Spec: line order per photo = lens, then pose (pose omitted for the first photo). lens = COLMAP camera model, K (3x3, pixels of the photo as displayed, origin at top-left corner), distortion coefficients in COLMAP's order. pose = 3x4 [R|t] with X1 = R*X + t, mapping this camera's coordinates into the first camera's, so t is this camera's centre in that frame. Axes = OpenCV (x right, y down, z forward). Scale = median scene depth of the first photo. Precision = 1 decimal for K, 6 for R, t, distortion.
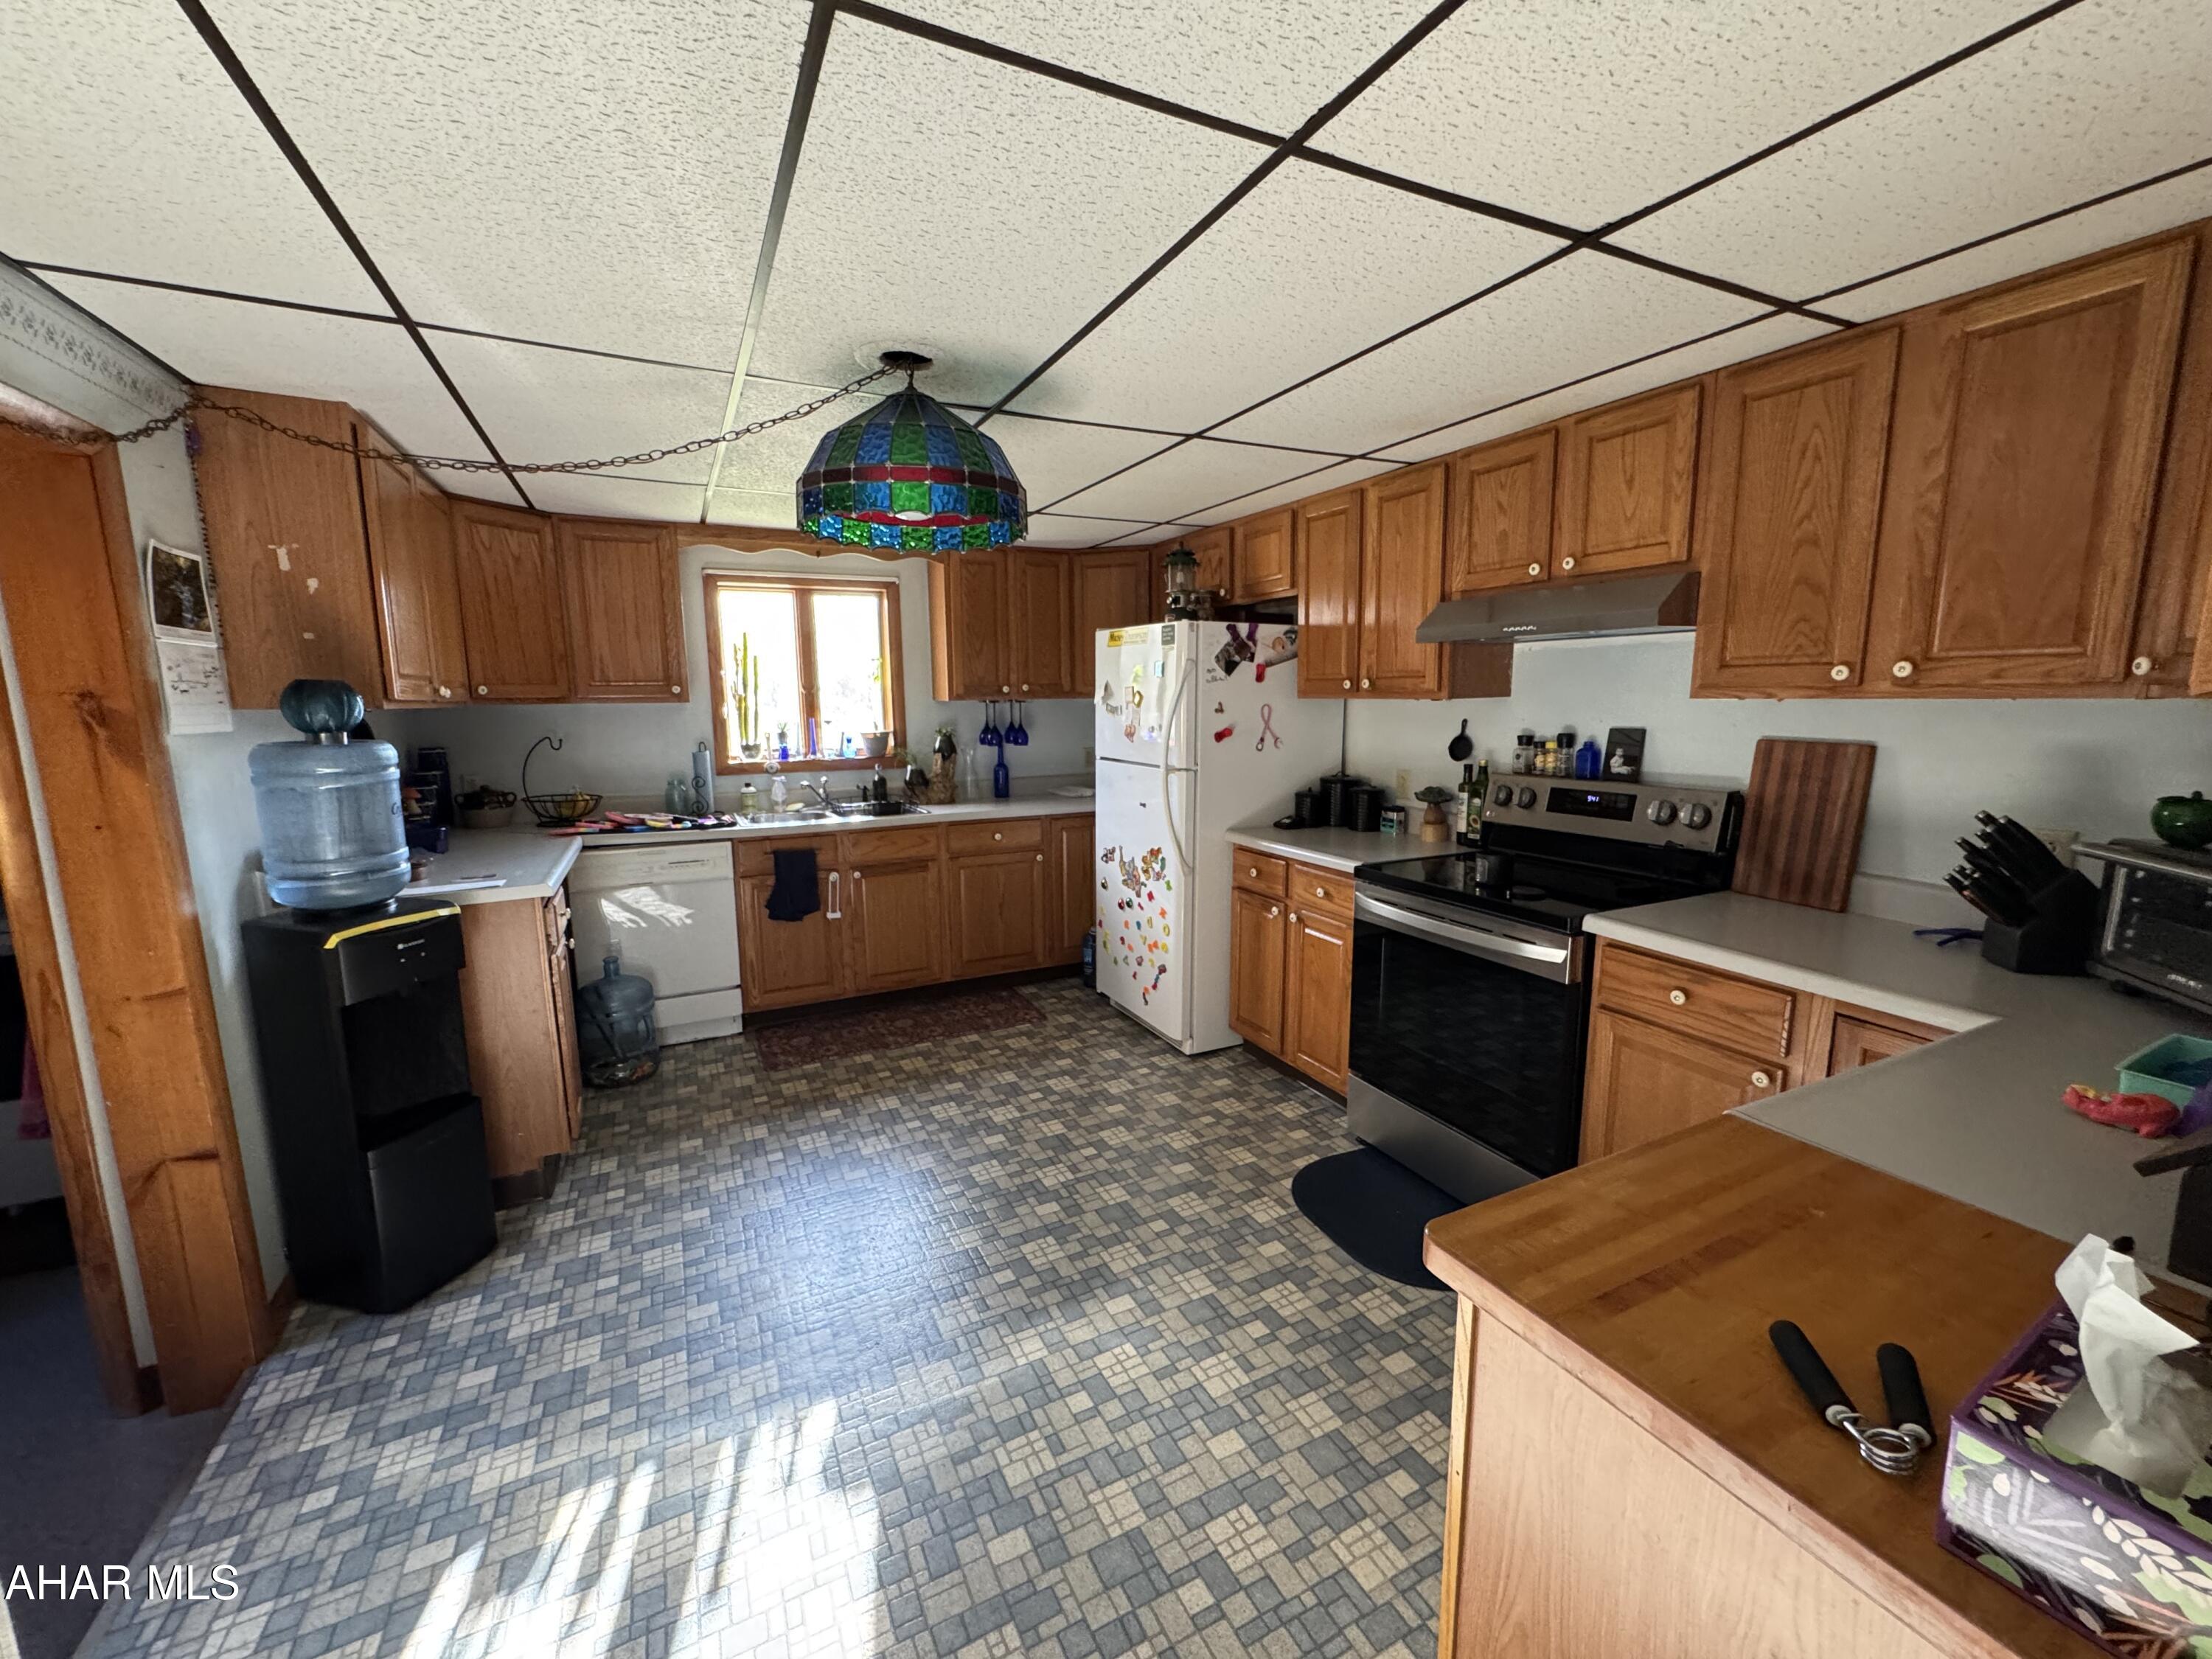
lens RADIAL K [[886.6, 0, 1103.8], [0, 886.6, 830.4], [0, 0, 1]] dist [-0.002413, -0.000295]
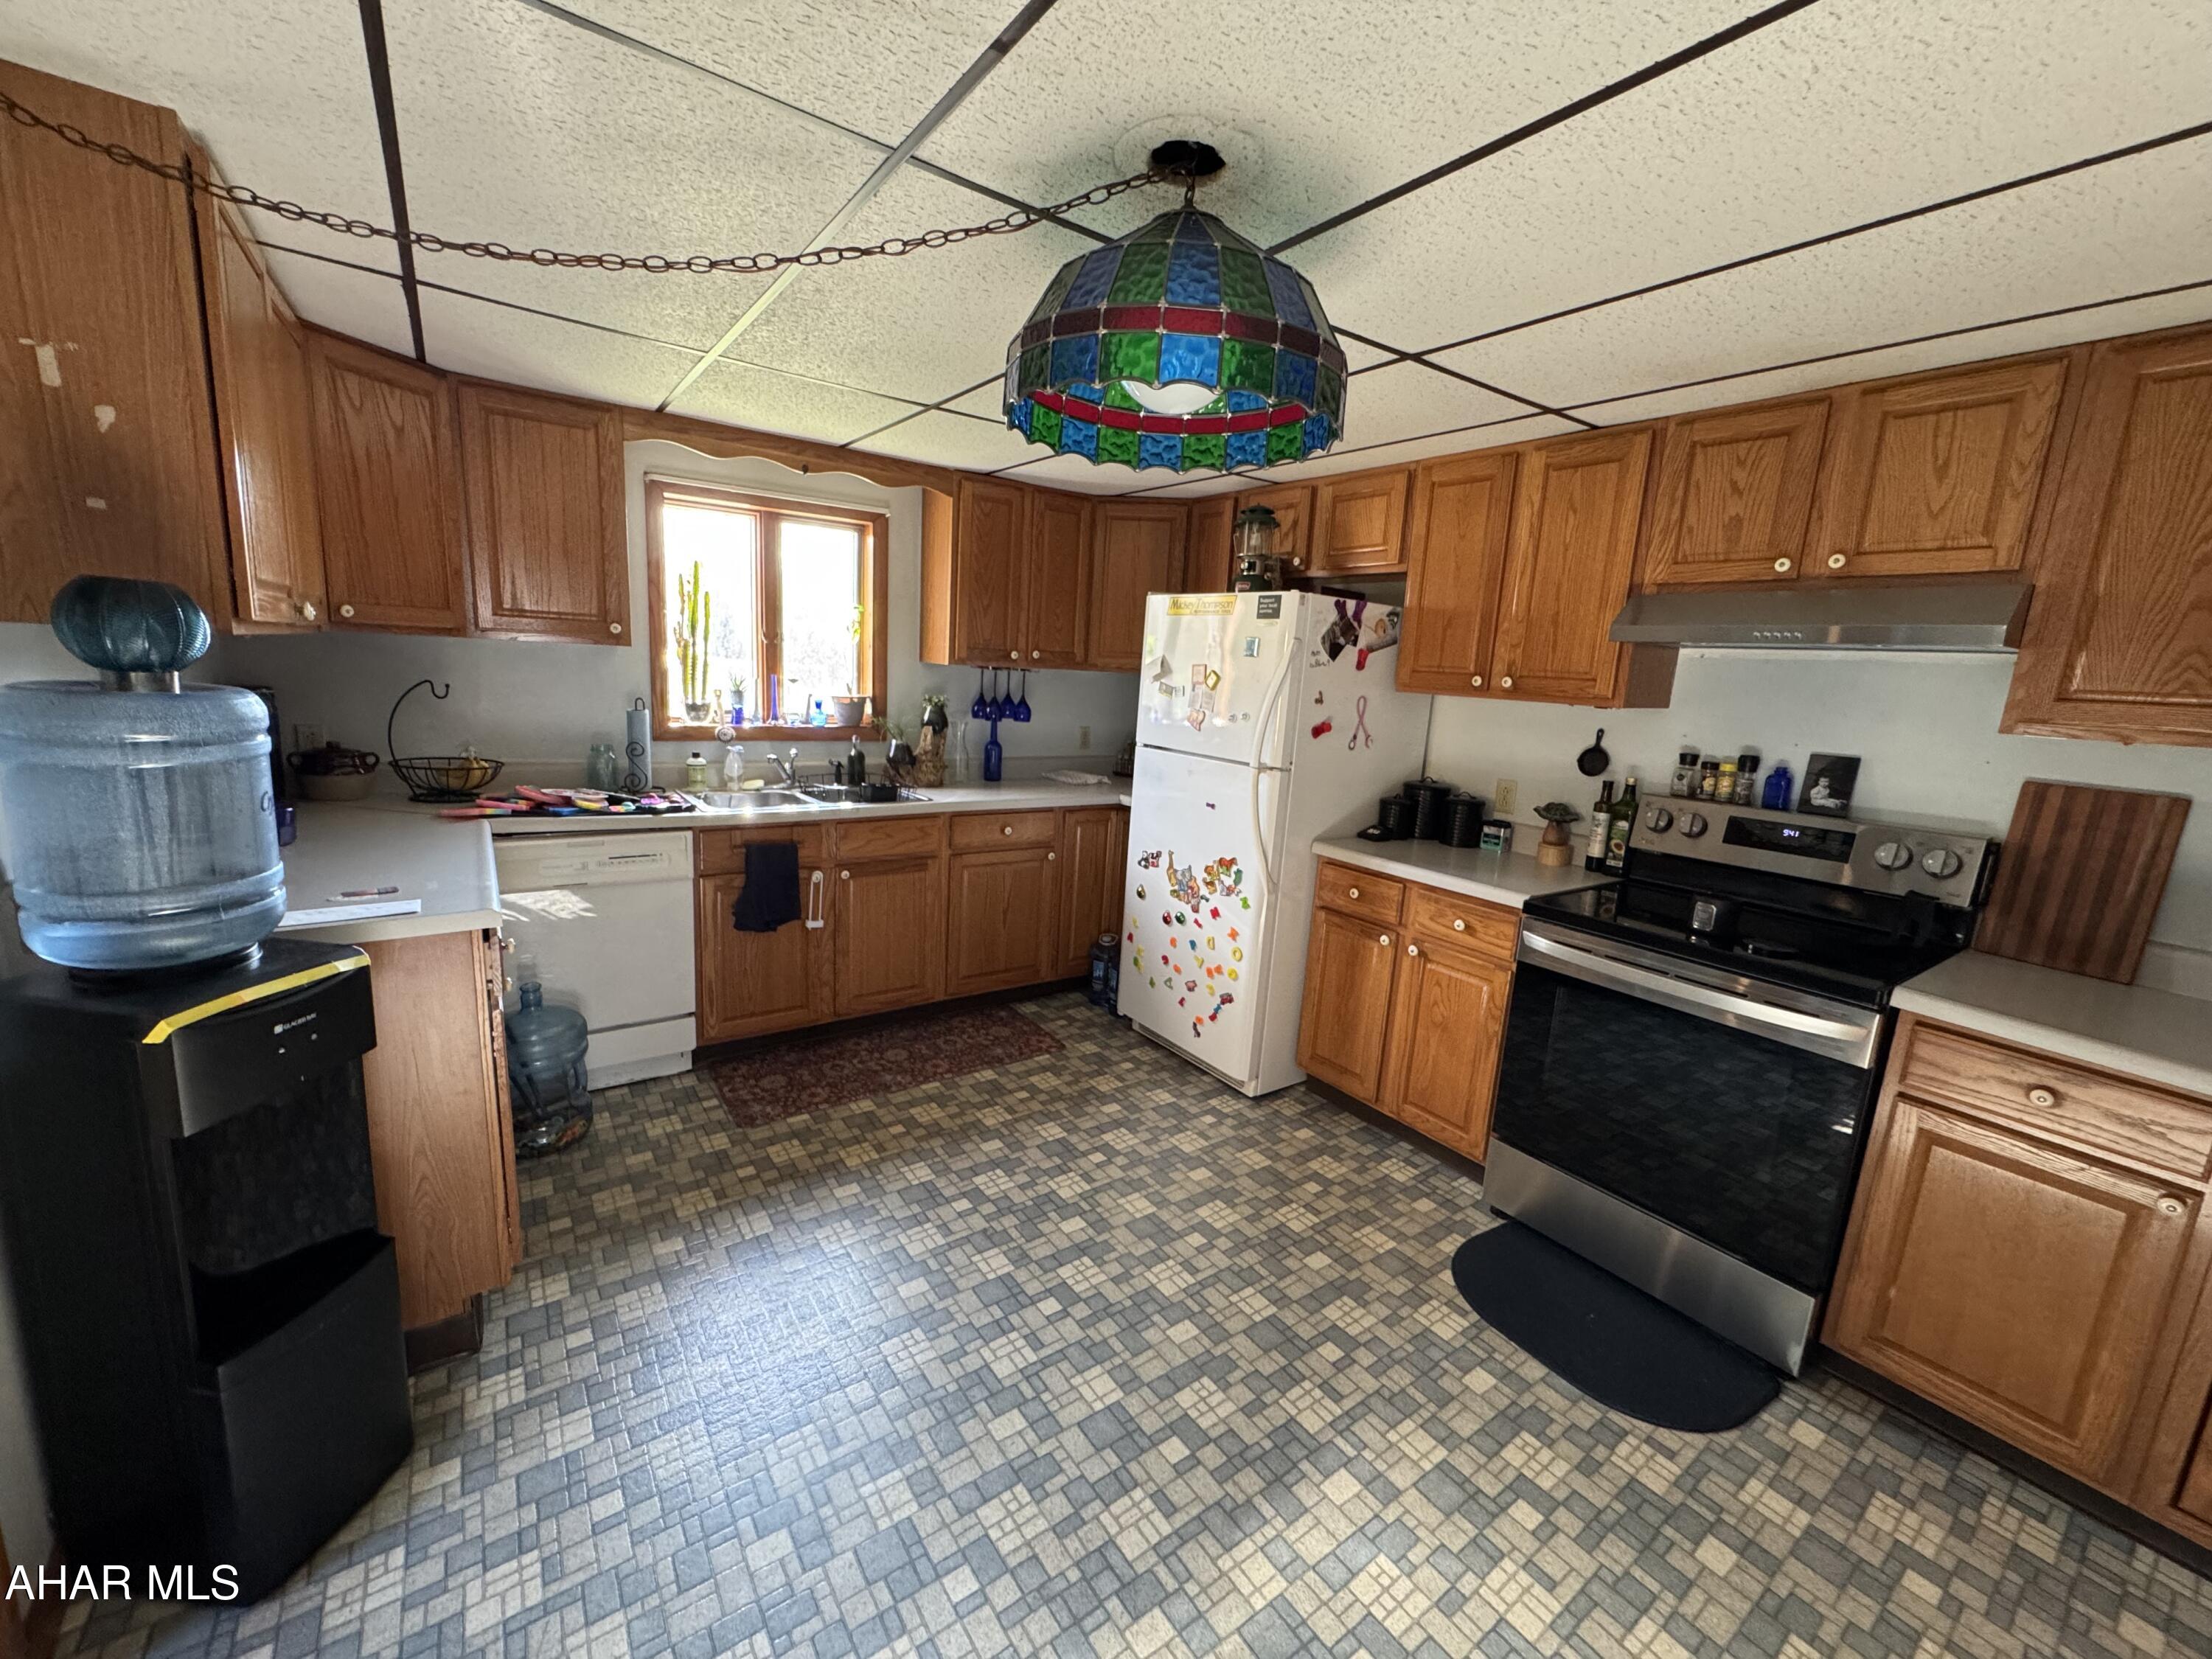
lens RADIAL K [[886.6, 0, 1105.8], [0, 886.6, 831.3], [0, 0, 1]] dist [-0.002413, -0.000295]
pose [[0.985541, 0.034943, 0.165794, -0.227482], [-0.041047, 0.998594, 0.033534, -0.033549], [-0.164389, -0.039854, 0.985590, 0.208423]]
